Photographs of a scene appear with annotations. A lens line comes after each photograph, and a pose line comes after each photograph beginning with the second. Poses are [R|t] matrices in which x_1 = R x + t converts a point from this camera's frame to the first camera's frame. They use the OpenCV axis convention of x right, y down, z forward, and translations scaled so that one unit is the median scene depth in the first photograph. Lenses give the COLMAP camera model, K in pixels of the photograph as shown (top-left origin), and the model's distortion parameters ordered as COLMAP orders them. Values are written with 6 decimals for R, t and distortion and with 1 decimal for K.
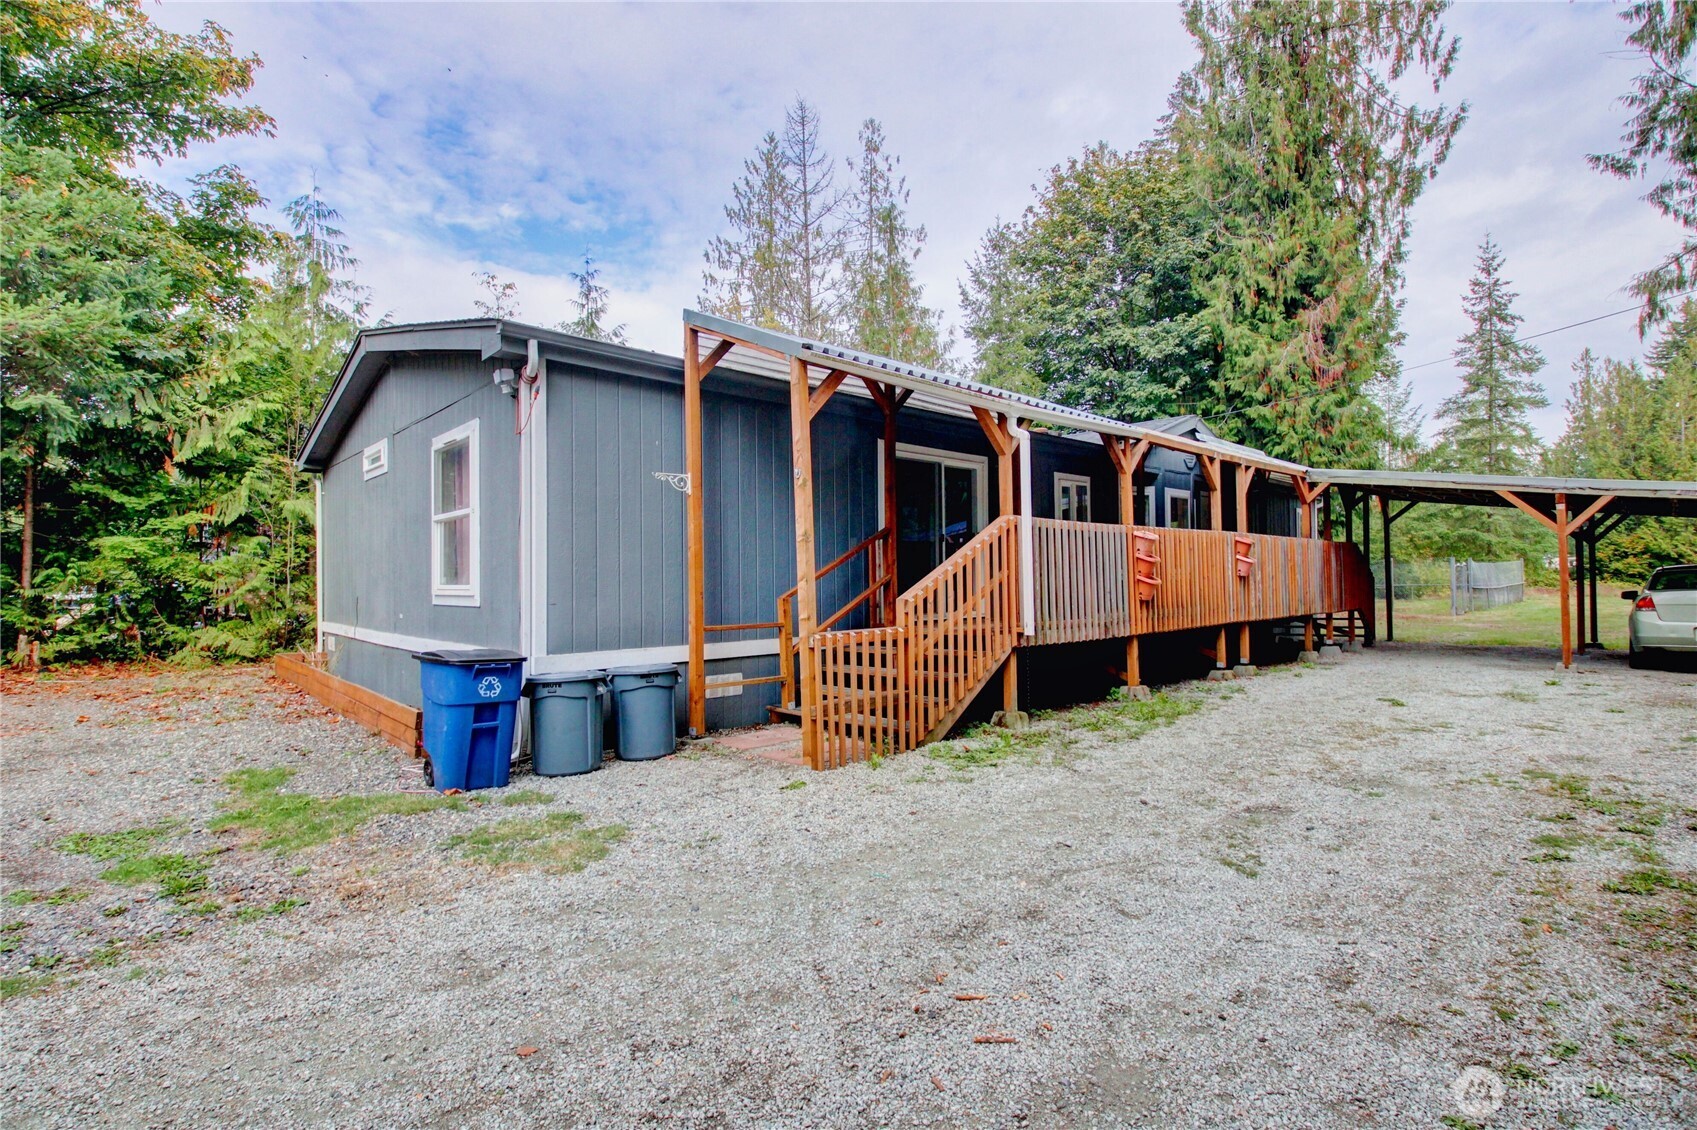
lens RADIAL K [[785.0, 0, 847.1], [0, 785.0, 574.1], [0, 0, 1]] dist [0.003383, -0.018003]
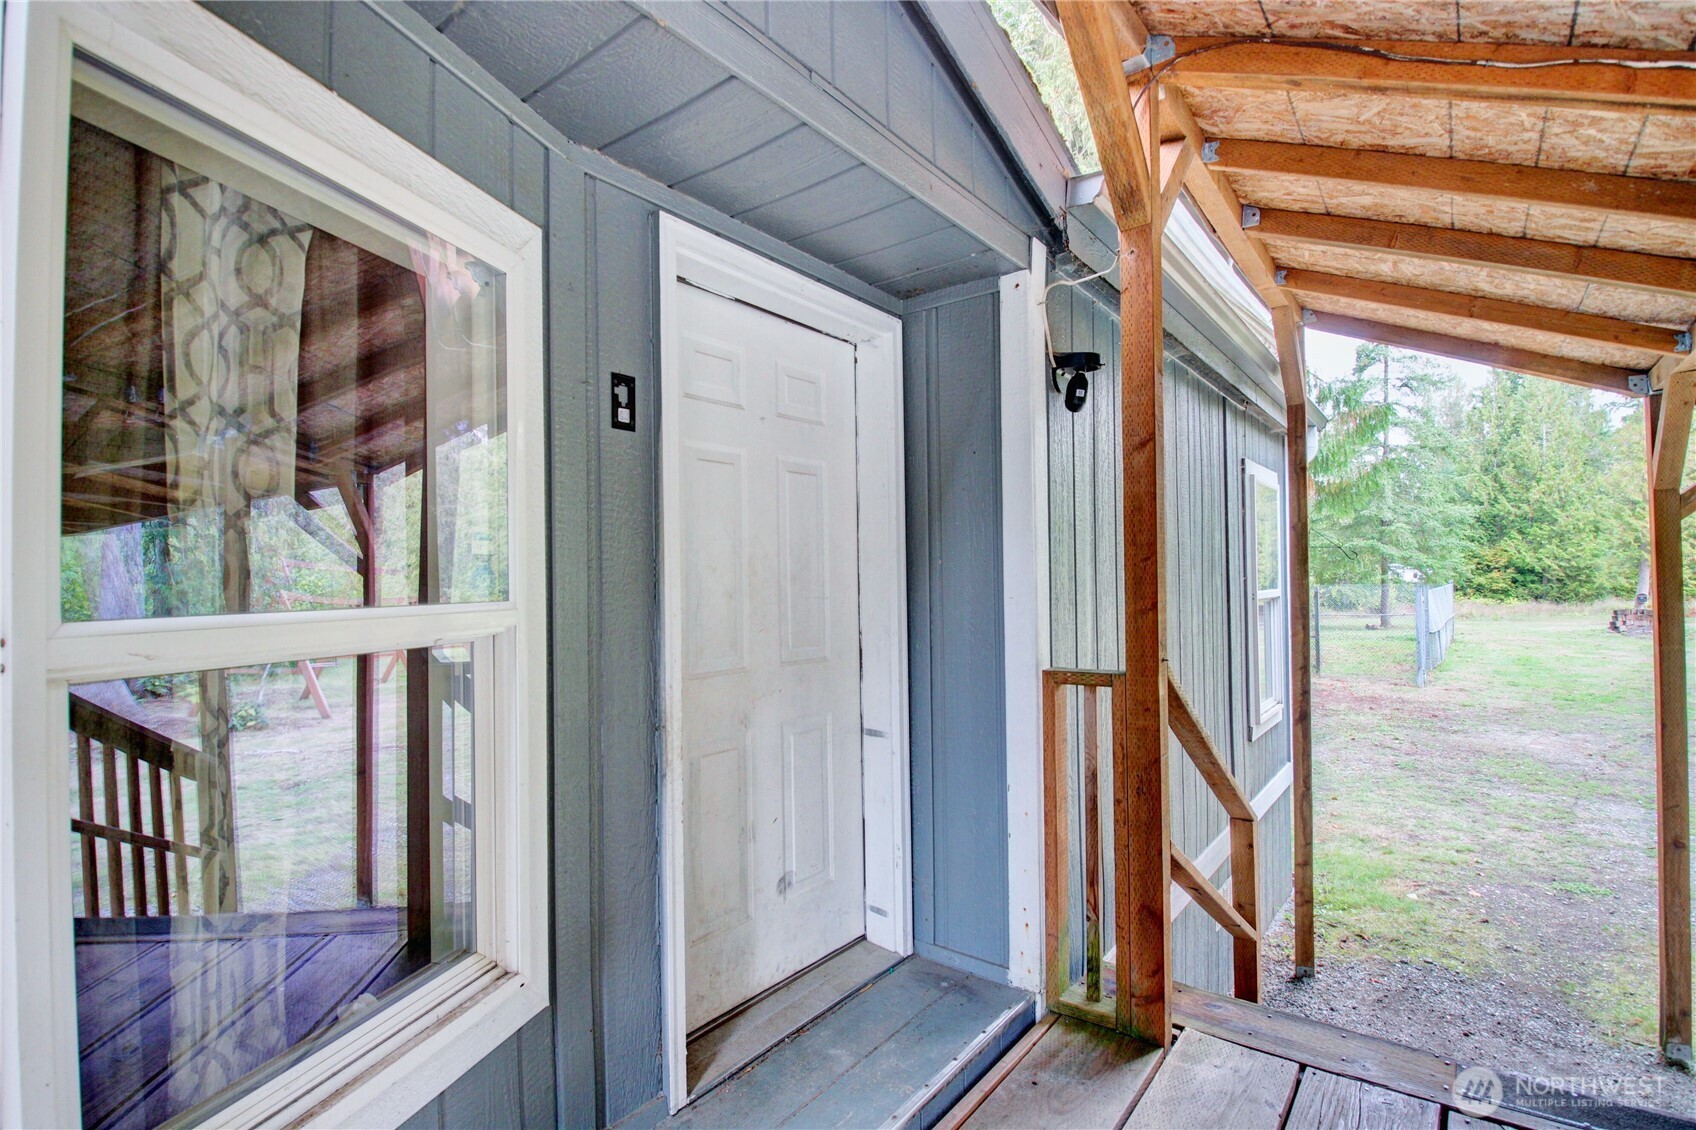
lens RADIAL K [[782.1, 0, 845.9], [0, 782.1, 574.2], [0, 0, 1]] dist [-0.008657, -0.010065]
pose [[0.988662, 0.006132, 0.150031, 0.249851], [-0.005760, 0.999979, -0.002910, -0.025627], [-0.150046, 0.002013, 0.988677, 0.457893]]
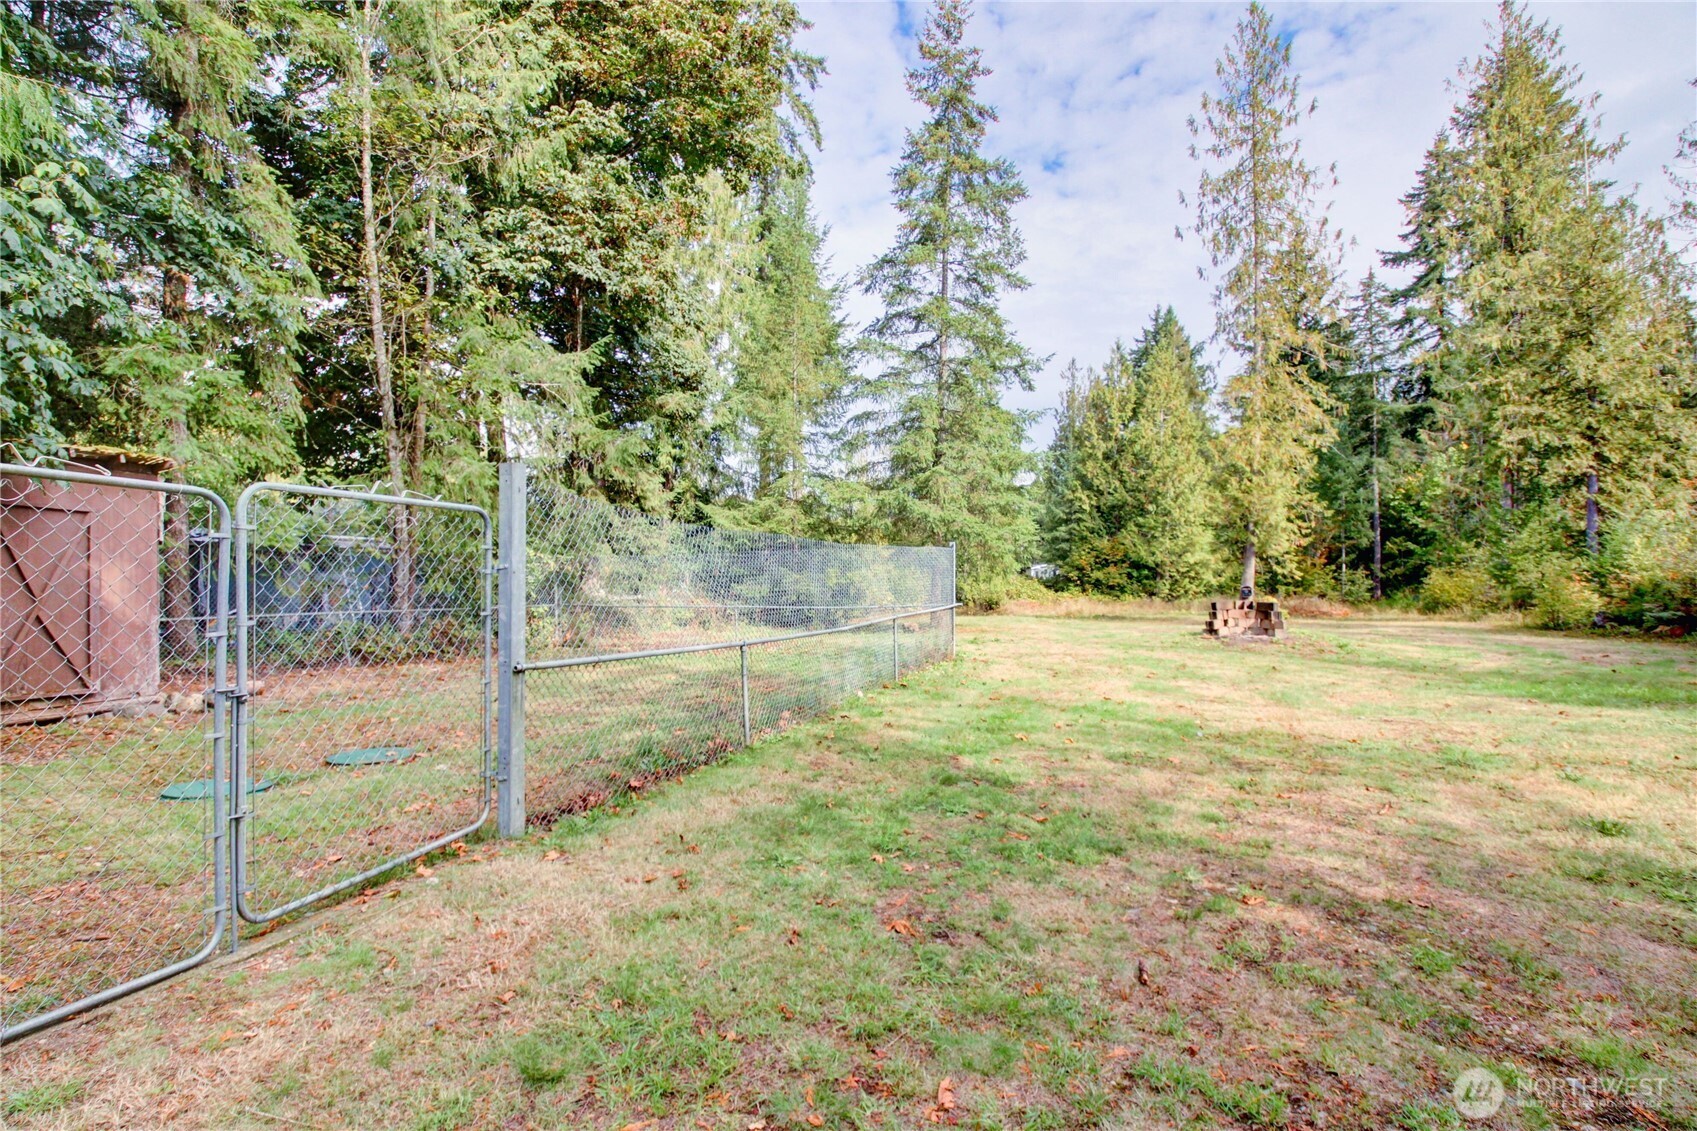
lens RADIAL K [[785.0, 0, 835.0], [0, 785.0, 573.5], [0, 0, 1]] dist [0.003383, -0.018003]
pose [[0.887584, 0.022942, 0.460075, 0.785343], [-0.021965, 0.999731, -0.007476, -0.001241], [-0.460122, -0.003470, 0.887849, 0.842844]]
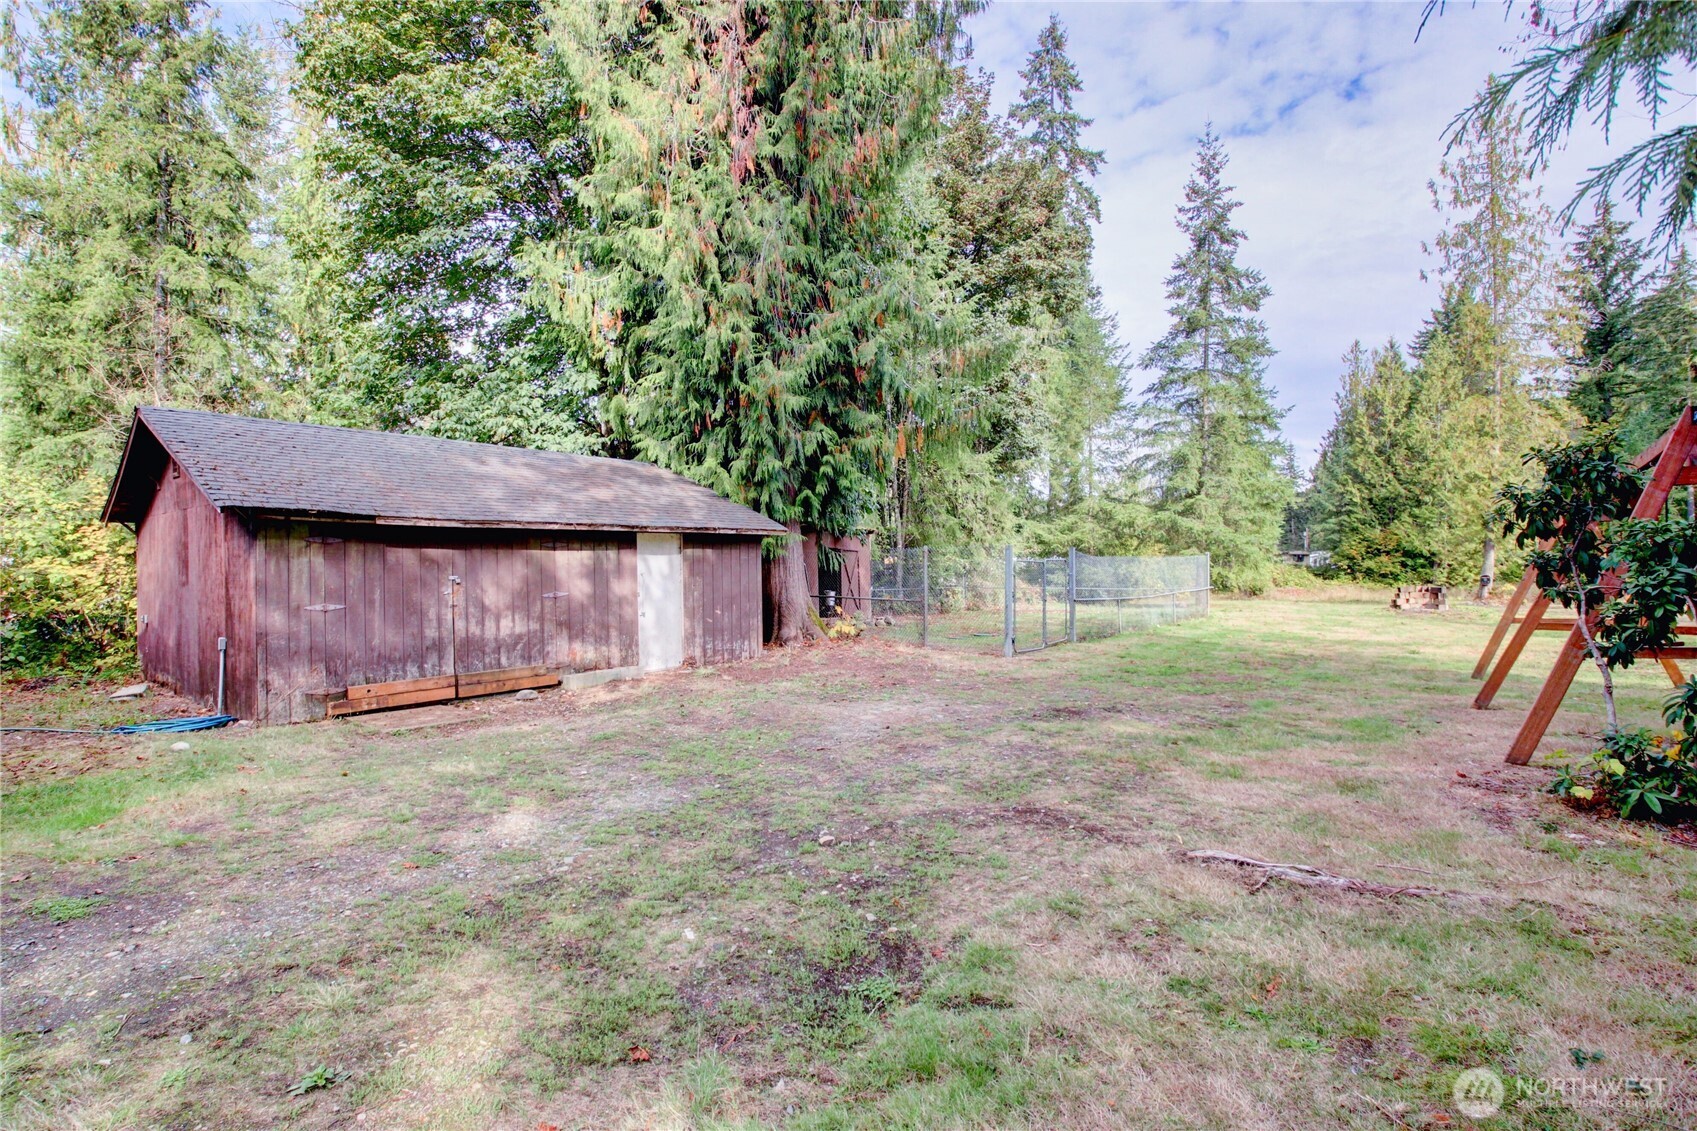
lens RADIAL K [[785.0, 0, 839.6], [0, 785.0, 572.3], [0, 0, 1]] dist [0.003383, -0.018003]
pose [[0.985756, 0.013022, 0.167677, 0.536745], [-0.015350, 0.999803, 0.012594, -0.008528], [-0.167480, -0.014988, 0.985762, 0.466913]]
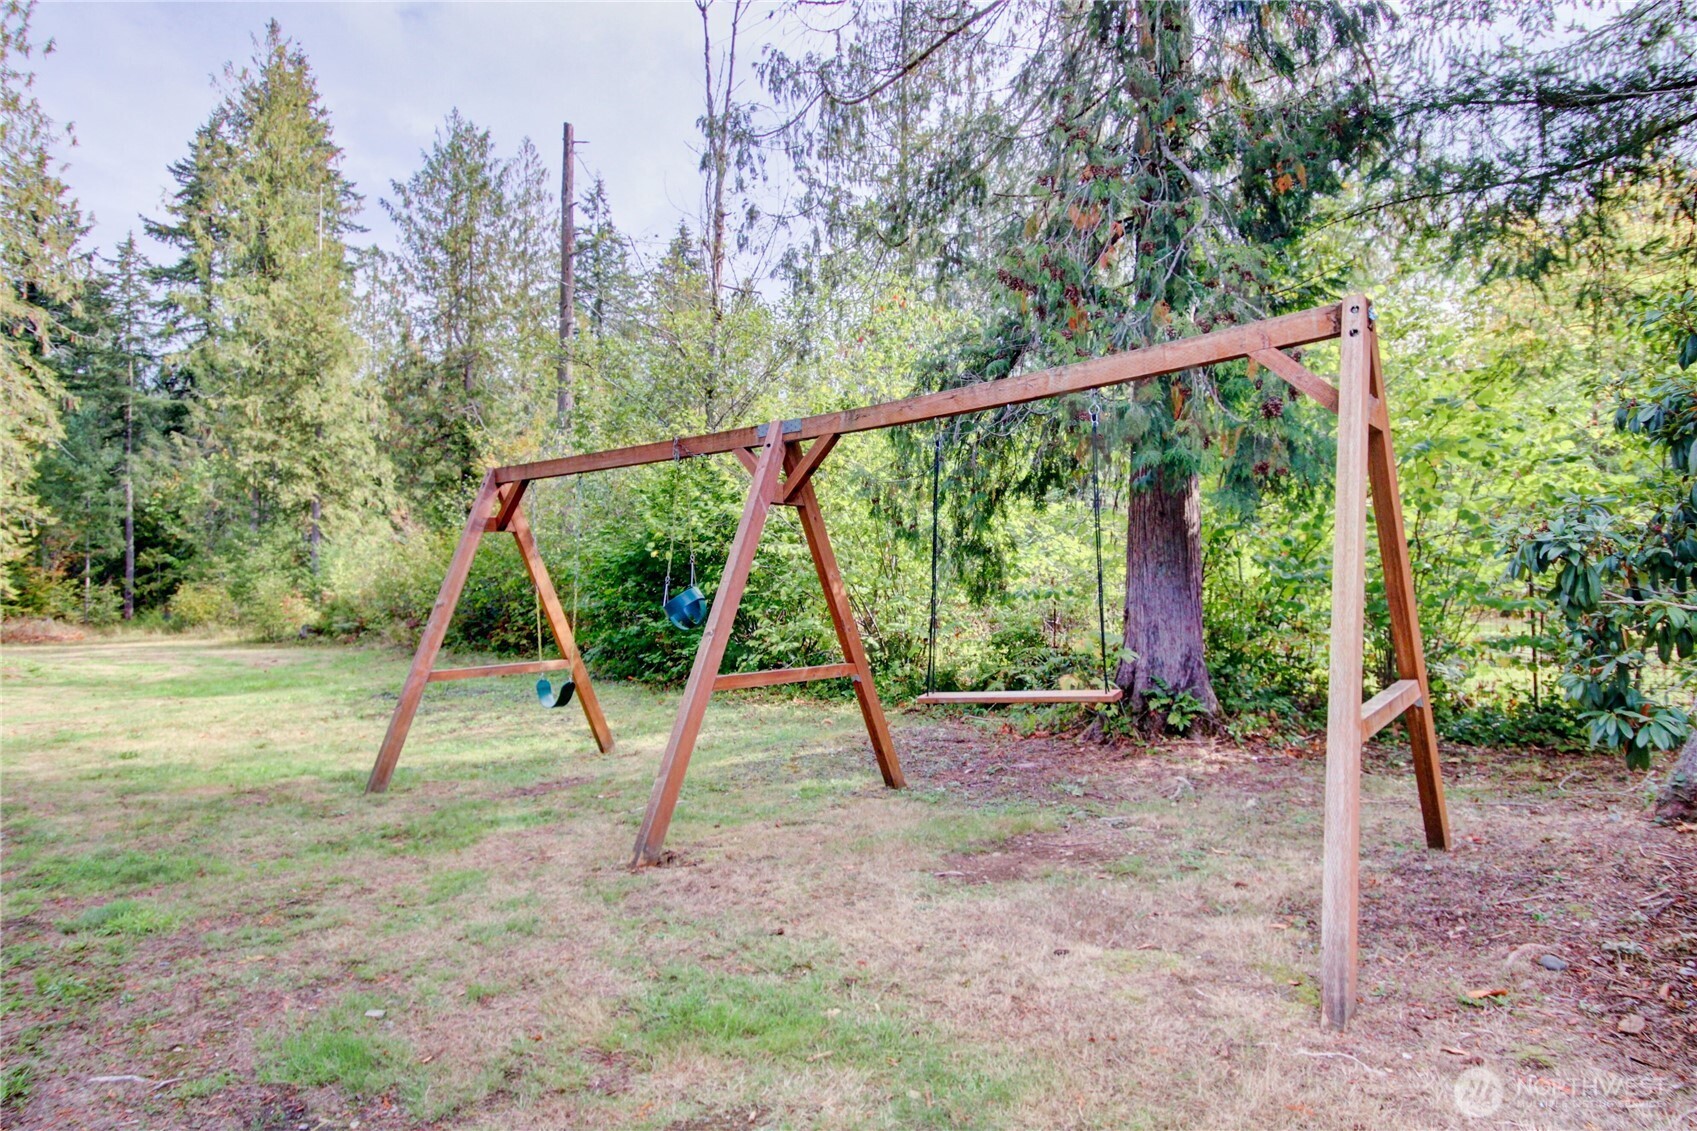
lens RADIAL K [[960.6, 0, 849.2], [0, 960.6, 570.0], [0, 0, 1]] dist [-0.011555, -0.009184]
pose [[-0.142481, 0.039542, 0.989007, 0.649376], [0.000422, 0.999204, -0.039889, -0.004457], [-0.989797, -0.005266, -0.142384, 0.721268]]
